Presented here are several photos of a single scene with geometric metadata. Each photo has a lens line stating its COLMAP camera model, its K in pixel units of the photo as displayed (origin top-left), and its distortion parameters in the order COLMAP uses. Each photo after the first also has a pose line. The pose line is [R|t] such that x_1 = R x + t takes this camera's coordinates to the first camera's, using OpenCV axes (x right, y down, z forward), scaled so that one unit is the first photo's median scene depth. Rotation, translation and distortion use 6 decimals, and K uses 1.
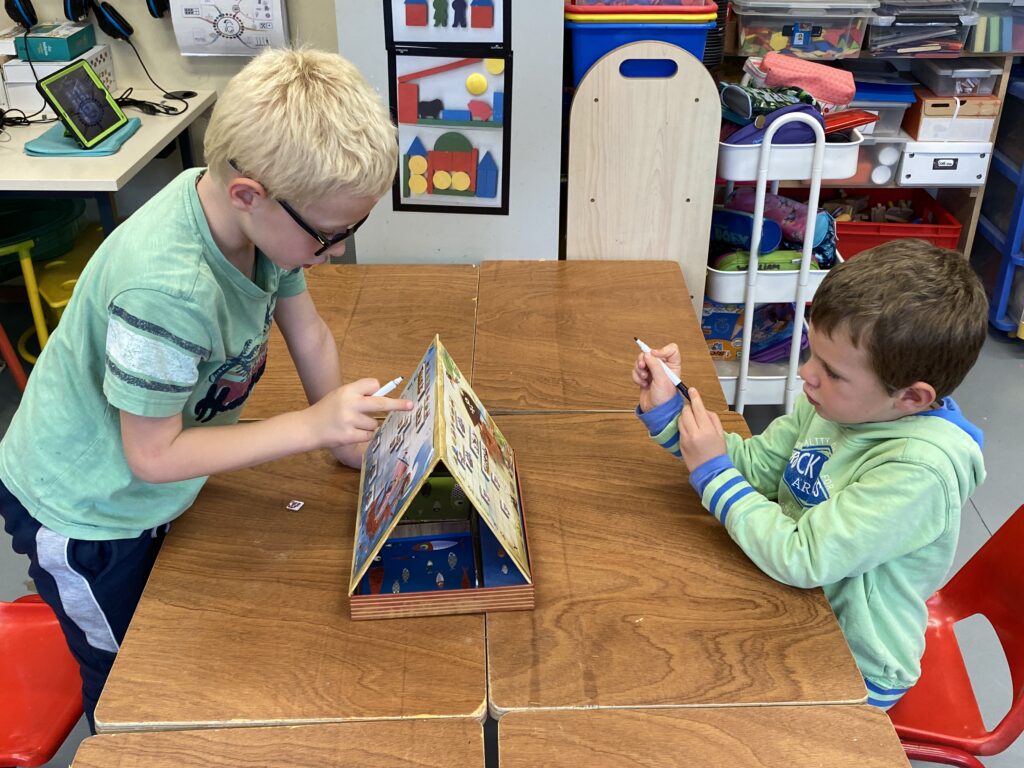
lens RADIAL K [[1051.3, 0, 504.3], [0, 1051.3, 393.6], [0, 0, 1]] dist [-0.008239, 0.000000]
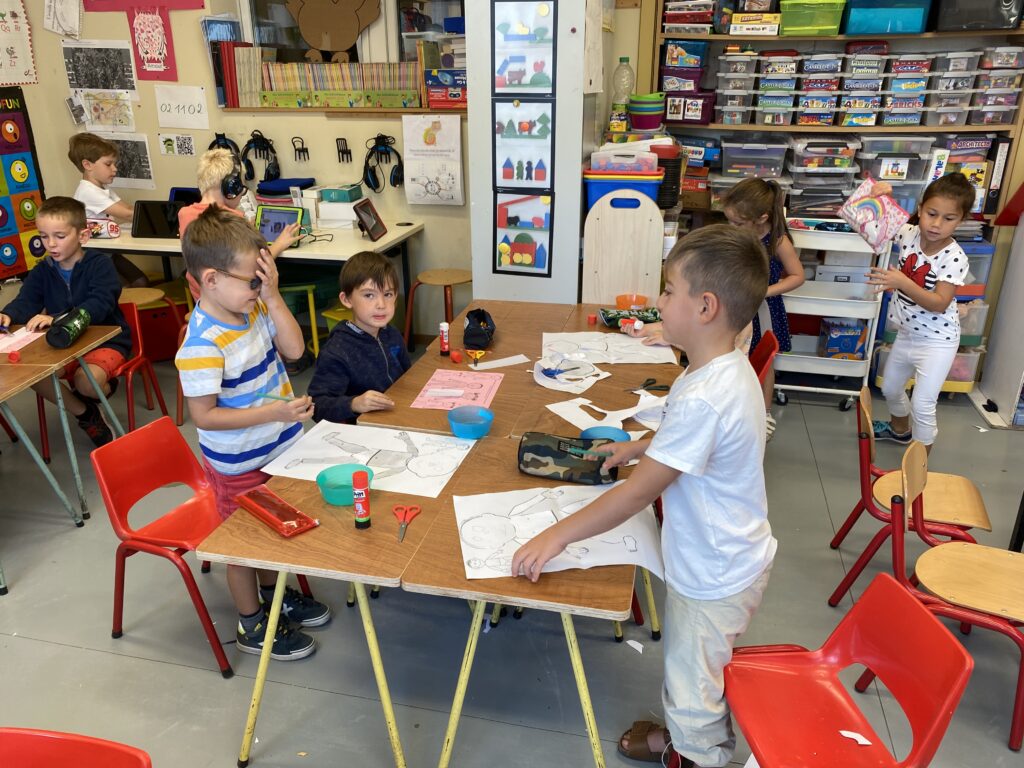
lens RADIAL K [[781.3, 0, 516.6], [0, 781.3, 389.7], [0, 0, 1]] dist [-0.000926, 0.011763]
pose [[0.981534, 0.072256, -0.177116, 0.209501], [-0.094000, 0.988601, -0.117613, 0.203610], [0.166599, 0.132090, 0.977137, -0.365720]]
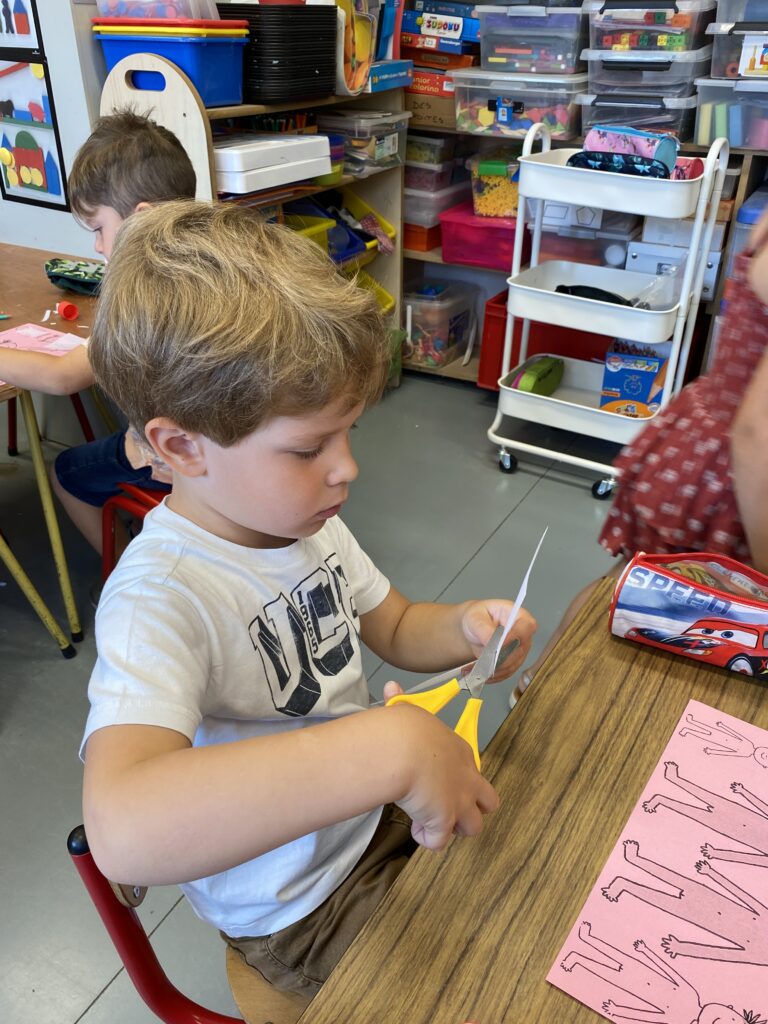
lens RADIAL K [[852.1, 0, 385.6], [0, 852.1, 509.1], [0, 0, 1]] dist [0.018454, -0.015780]
pose [[0.880604, 0.247864, -0.403856, 0.782986], [-0.245173, 0.967664, 0.059300, 0.005154], [0.405495, 0.046795, 0.912899, 0.299391]]
